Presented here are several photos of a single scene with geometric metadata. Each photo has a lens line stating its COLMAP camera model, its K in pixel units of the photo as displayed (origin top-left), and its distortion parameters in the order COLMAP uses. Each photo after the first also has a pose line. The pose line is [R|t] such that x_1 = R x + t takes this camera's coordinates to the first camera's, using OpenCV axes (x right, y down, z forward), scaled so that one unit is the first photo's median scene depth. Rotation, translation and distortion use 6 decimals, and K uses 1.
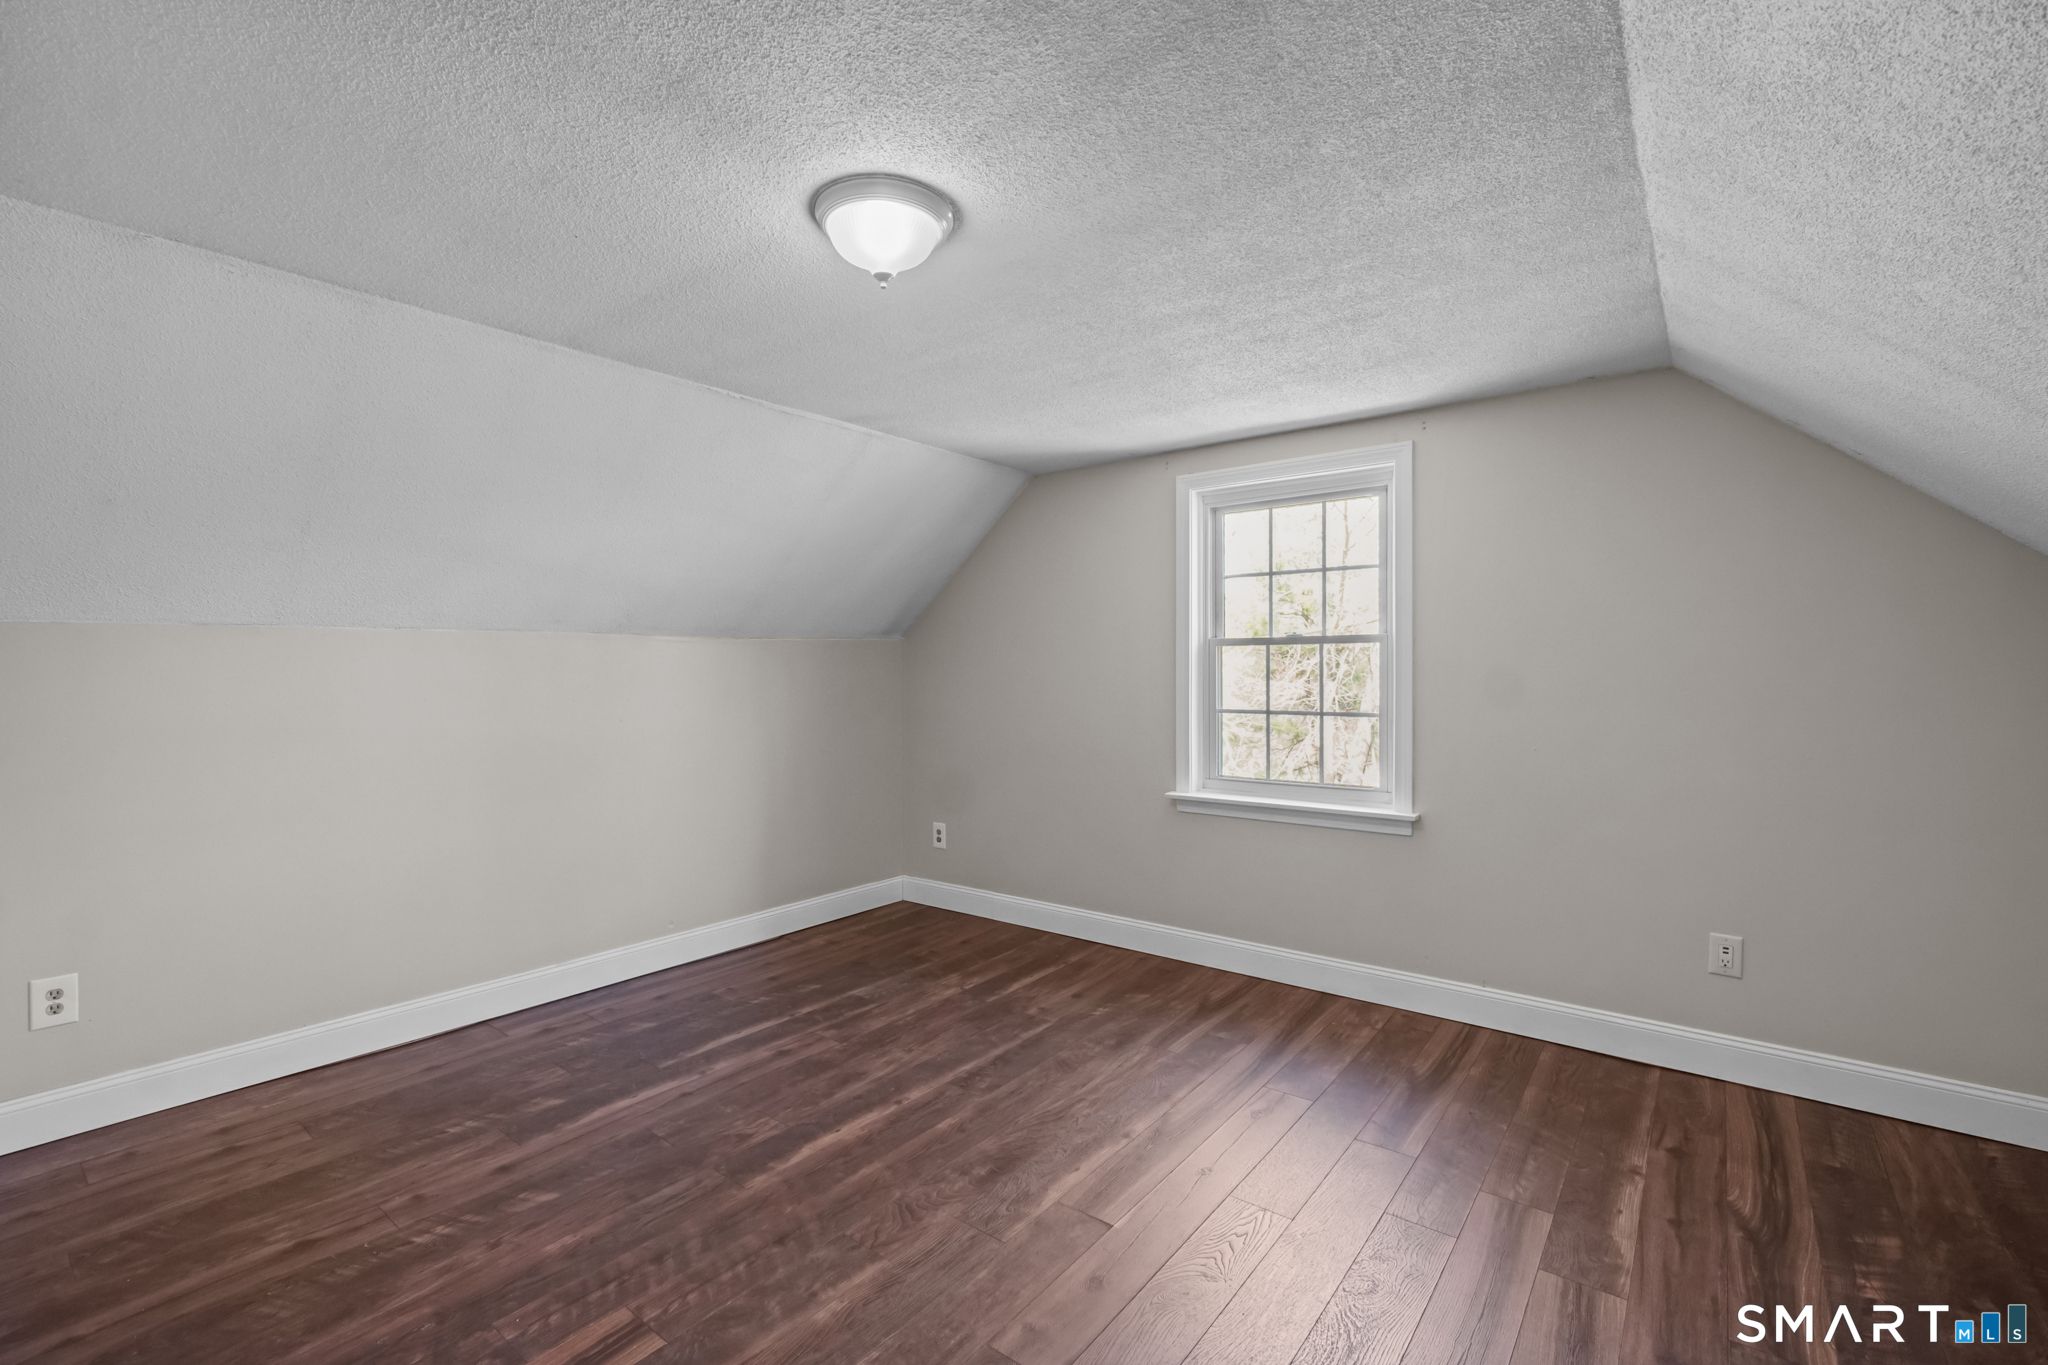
lens RADIAL K [[891.8, 0, 1022.2], [0, 891.8, 693.7], [0, 0, 1]] dist [-0.002801, -0.000370]
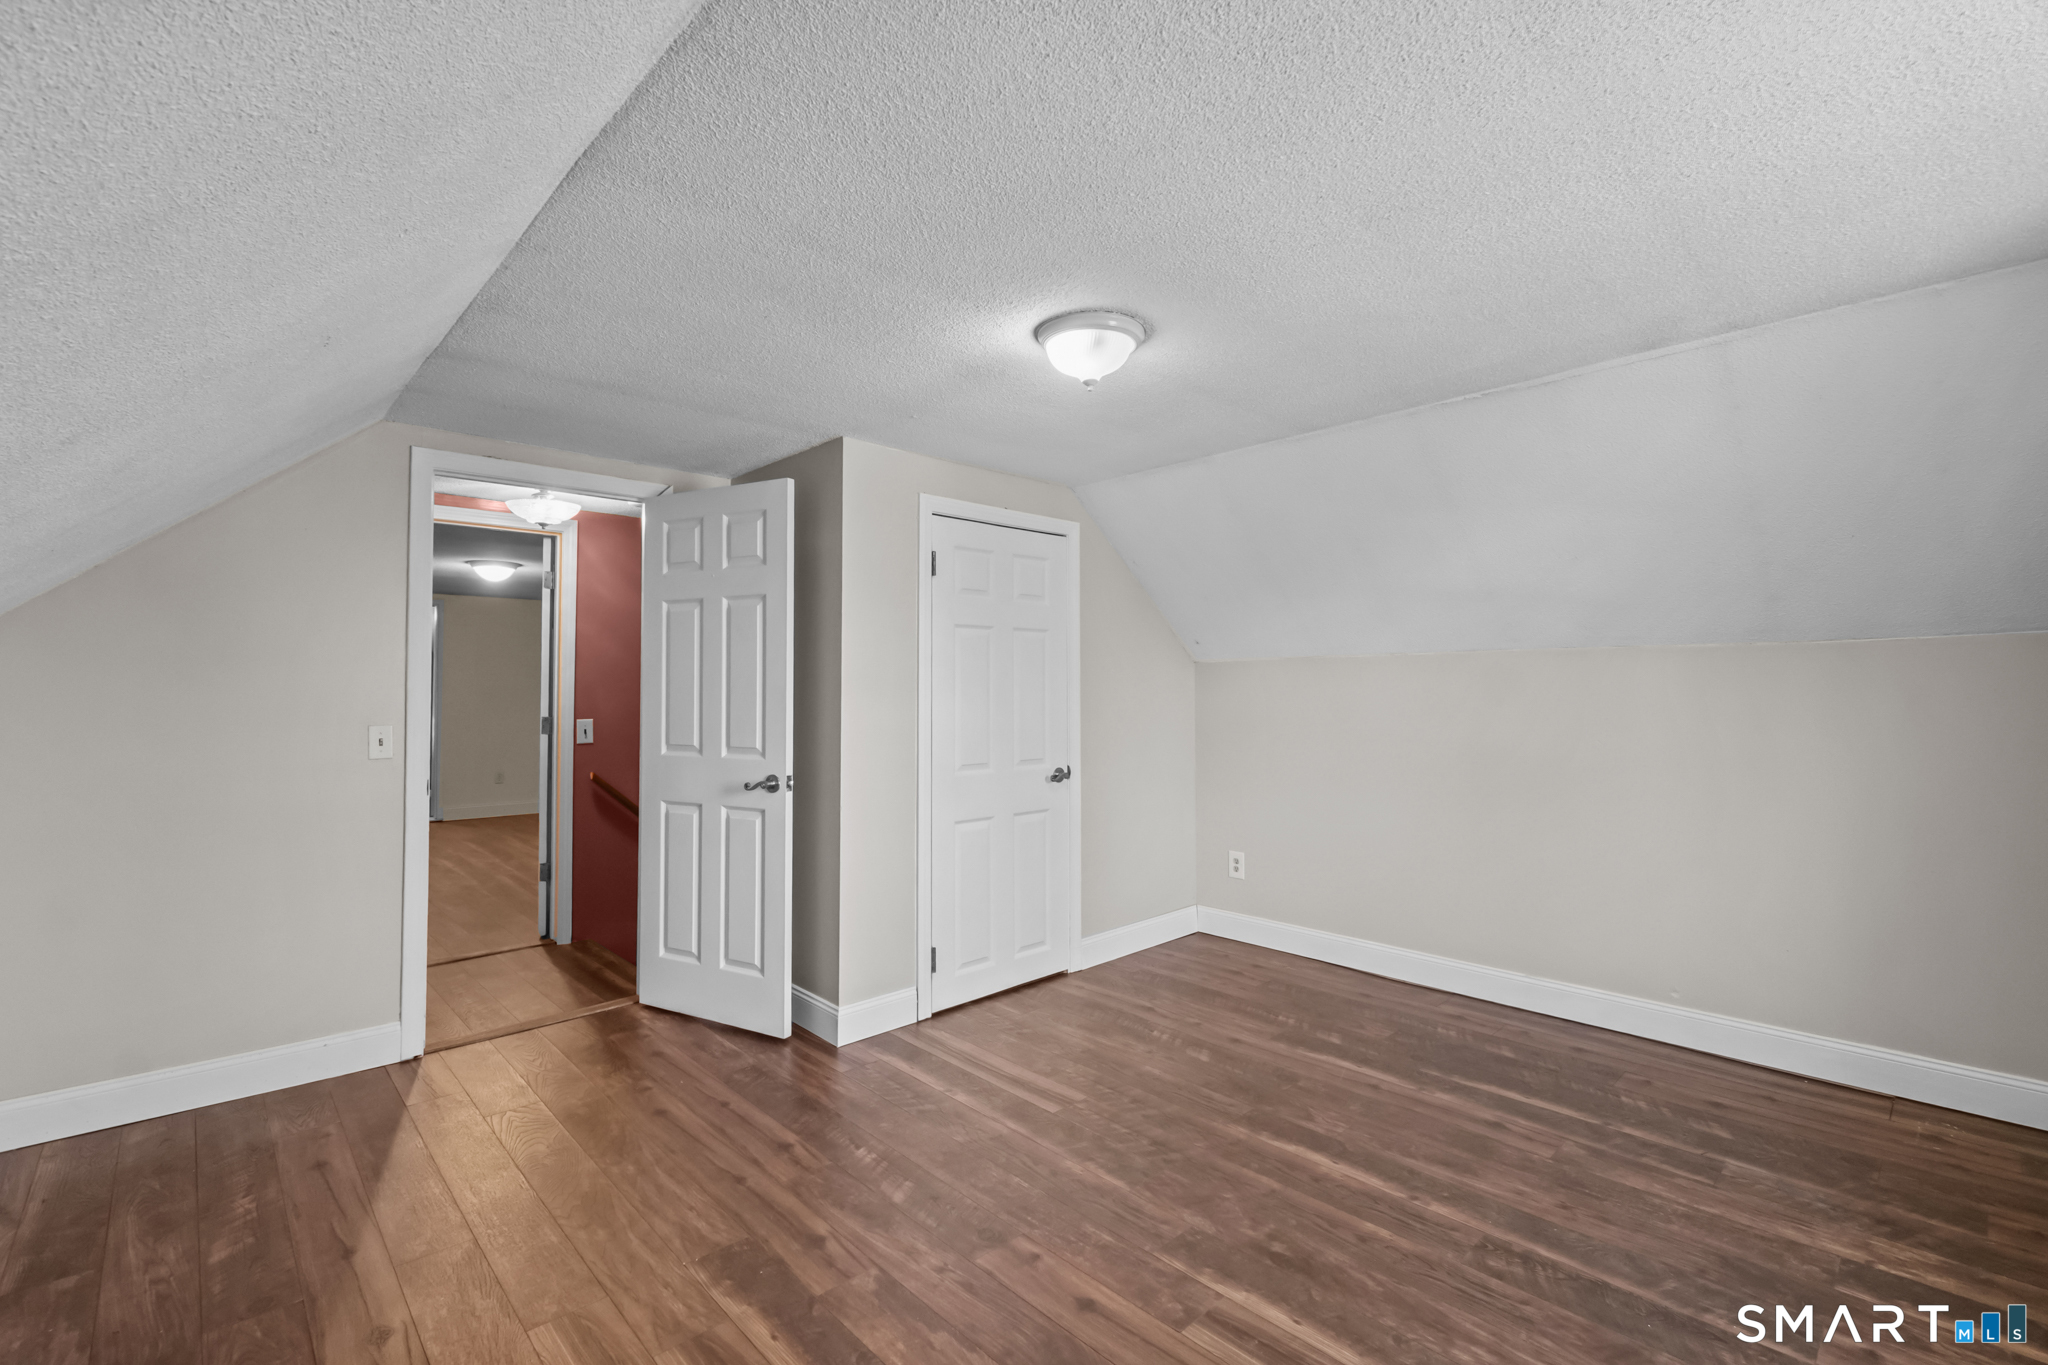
lens RADIAL K [[891.8, 0, 1022.2], [0, 891.8, 693.7], [0, 0, 1]] dist [-0.002801, -0.000370]
pose [[-0.148897, 0.010806, -0.988794, 0.694155], [-0.020283, 0.999697, 0.013980, -0.030408], [0.988645, 0.022138, -0.148633, 0.674861]]
